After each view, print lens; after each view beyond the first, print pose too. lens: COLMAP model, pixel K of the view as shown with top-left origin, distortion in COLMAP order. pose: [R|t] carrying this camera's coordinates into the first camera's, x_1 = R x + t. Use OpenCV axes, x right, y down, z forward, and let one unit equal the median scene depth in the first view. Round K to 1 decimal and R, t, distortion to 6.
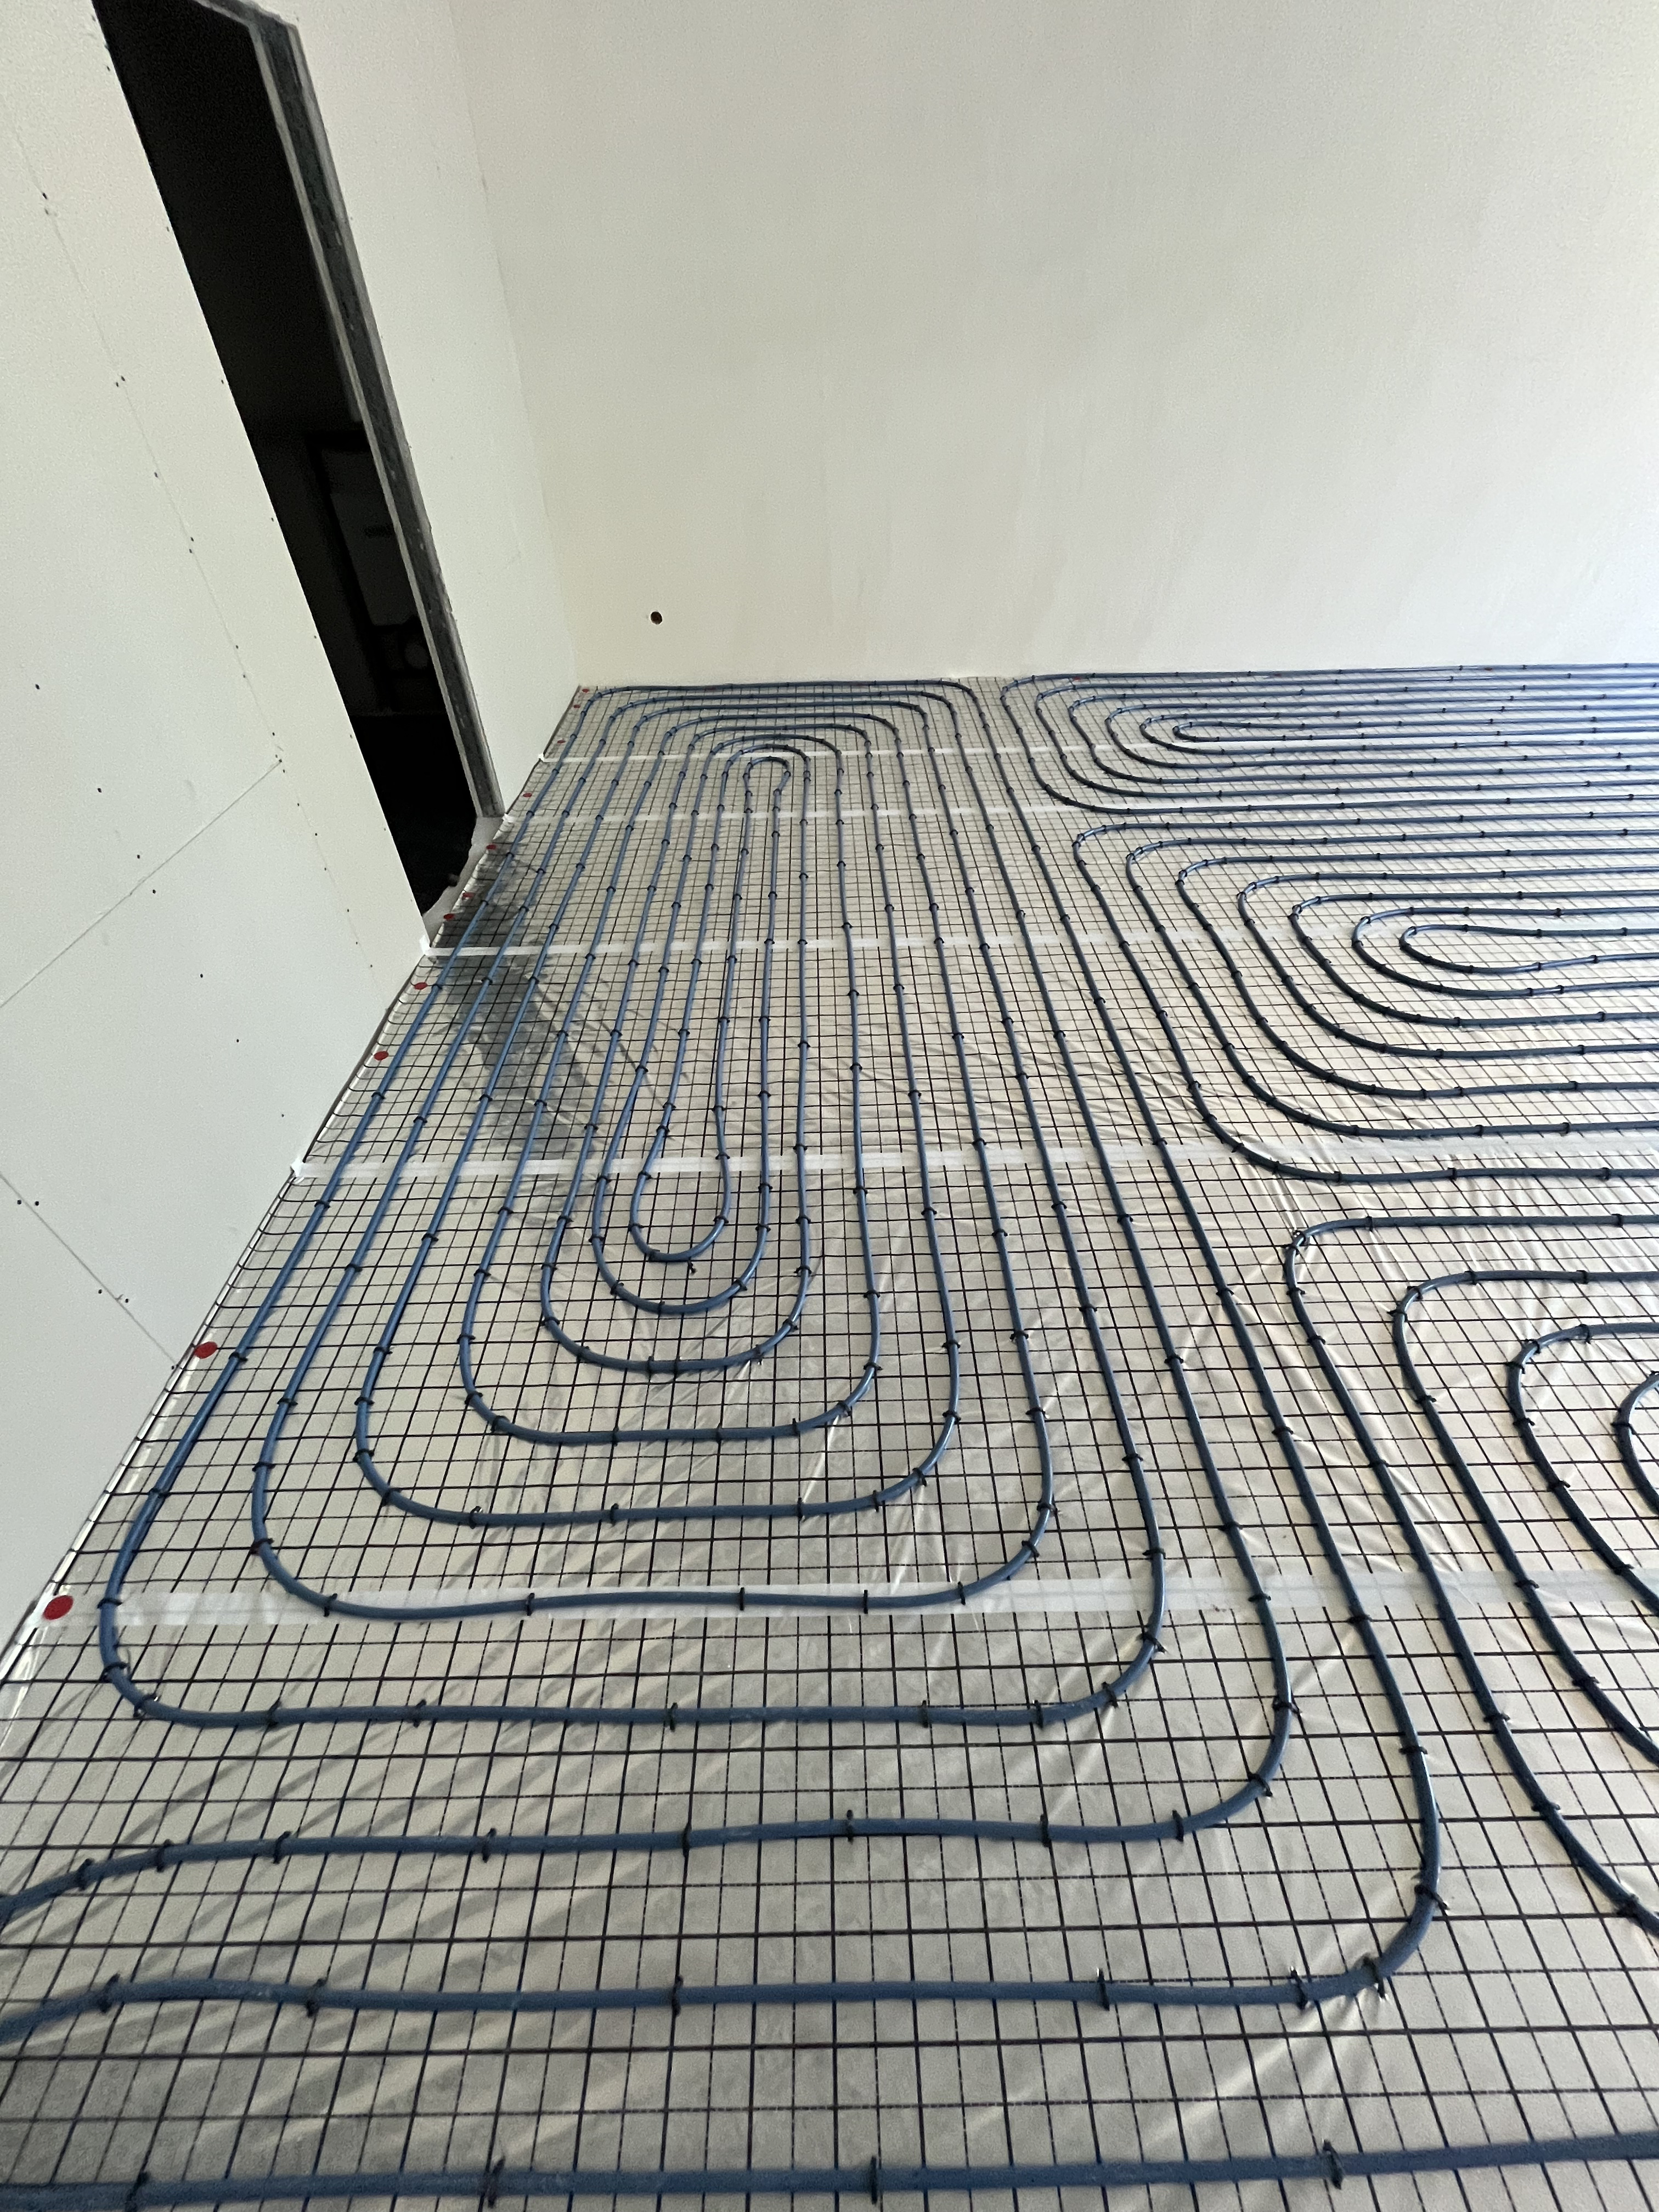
lens RADIAL K [[892.6, 0, 822.9], [0, 892.6, 1093.4], [0, 0, 1]] dist [-0.002564, -0.000239]
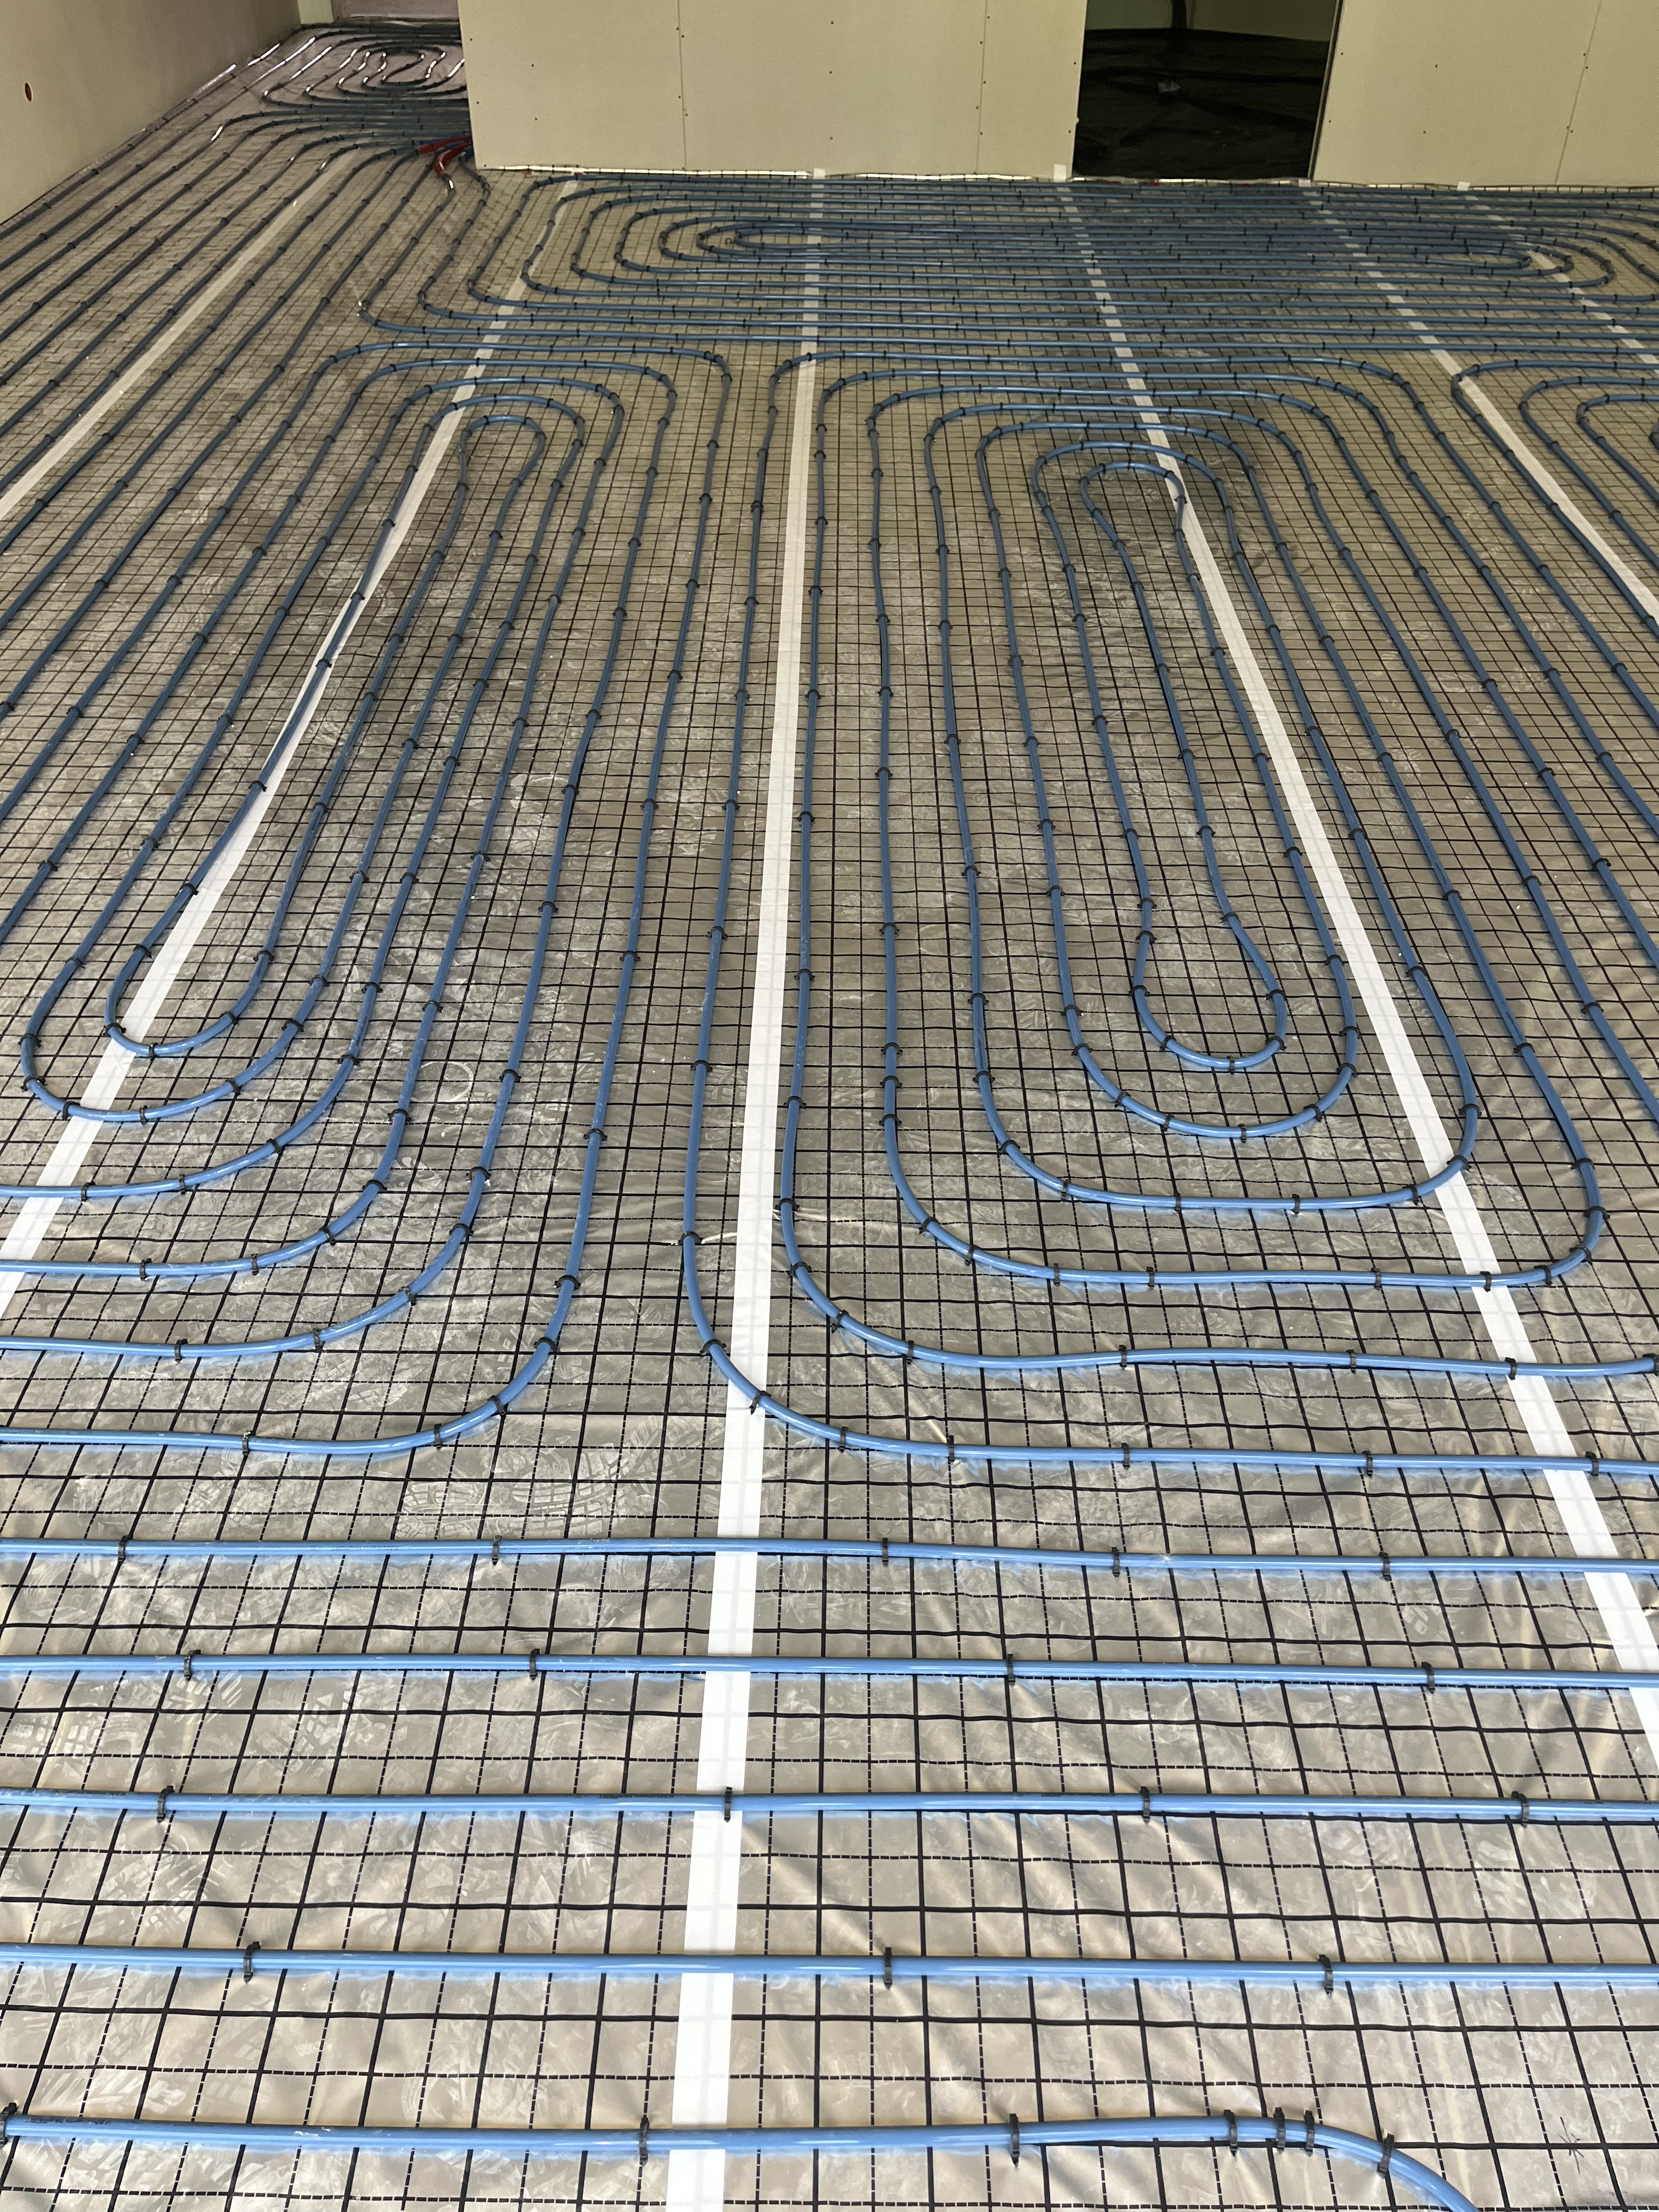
lens RADIAL K [[1656.9, 0, 829.5], [0, 1656.9, 1094.3], [0, 0, 1]] dist [0.075018, -0.099950]
pose [[-0.028390, 0.664215, -0.747002, 1.772362], [-0.672085, 0.540491, 0.506133, -0.360074], [0.739930, 0.516418, 0.431065, 0.330116]]
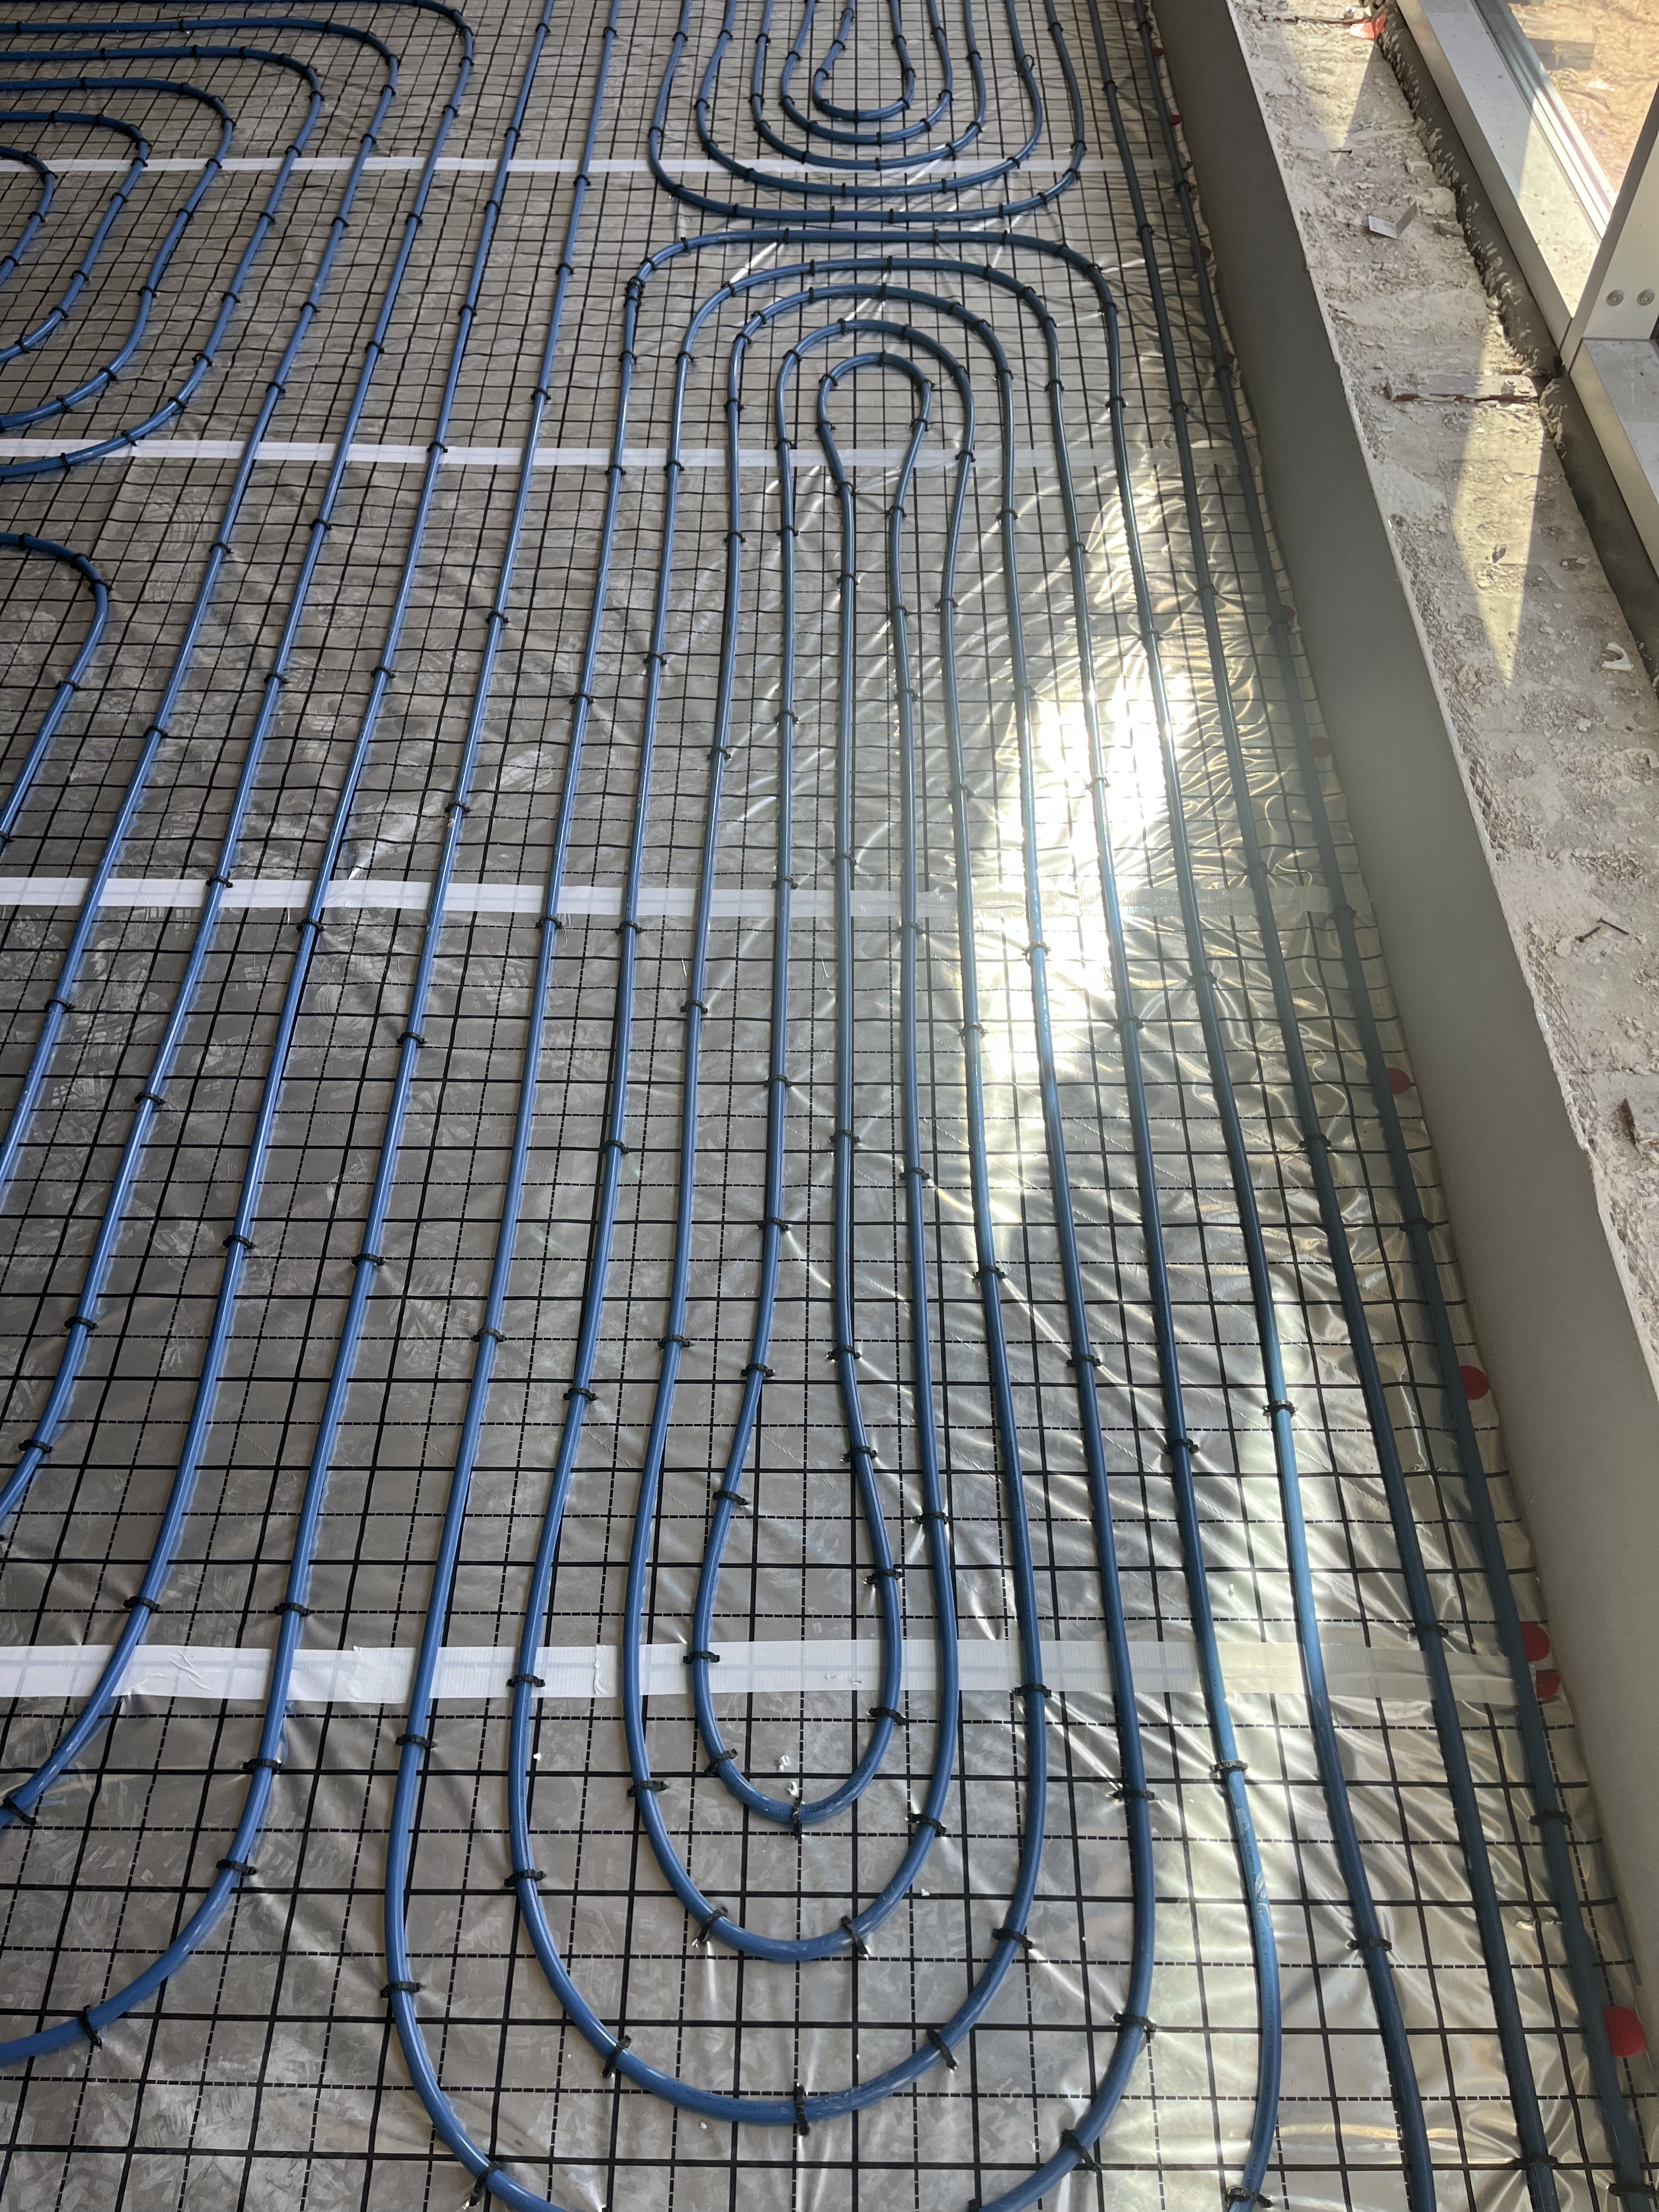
lens RADIAL K [[1656.9, 0, 839.8], [0, 1656.9, 1109.1], [0, 0, 1]] dist [0.075018, -0.099950]
pose [[0.999432, 0.033578, -0.002897, 1.751512], [-0.032180, 0.976295, 0.214039, 0.132354], [0.010015, -0.213825, 0.976821, -0.202081]]
